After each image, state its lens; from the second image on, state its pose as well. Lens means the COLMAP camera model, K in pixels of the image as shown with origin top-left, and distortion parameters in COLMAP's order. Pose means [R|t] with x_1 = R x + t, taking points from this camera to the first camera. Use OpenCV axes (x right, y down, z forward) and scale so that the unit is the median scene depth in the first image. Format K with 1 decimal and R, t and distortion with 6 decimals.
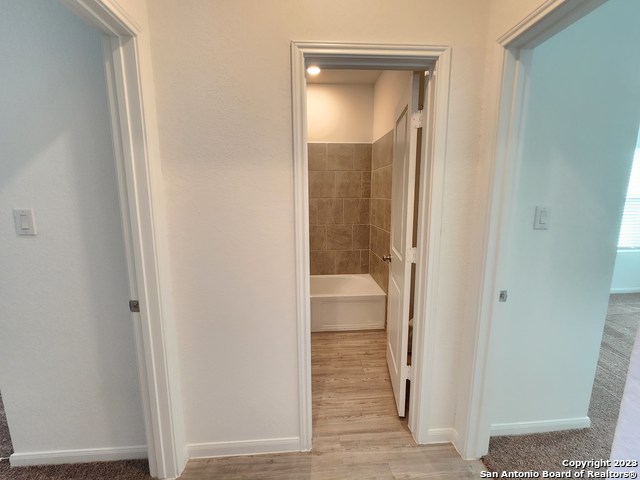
lens RADIAL K [[261.9, 0, 319.2], [0, 261.9, 240.4], [0, 0, 1]] dist [-0.001479, -0.001157]
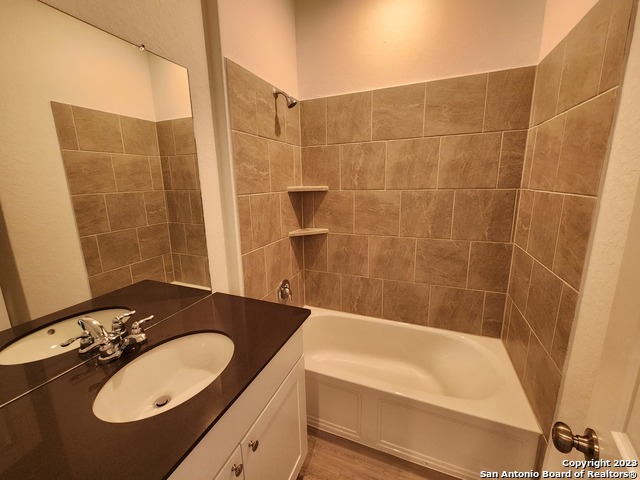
lens RADIAL K [[261.9, 0, 319.4], [0, 261.9, 238.3], [0, 0, 1]] dist [-0.001479, -0.001157]
pose [[0.900350, 0.074905, -0.428672, 0.080776], [-0.052546, 0.996580, 0.063775, -0.084967], [0.431983, -0.034895, 0.901207, 0.421144]]
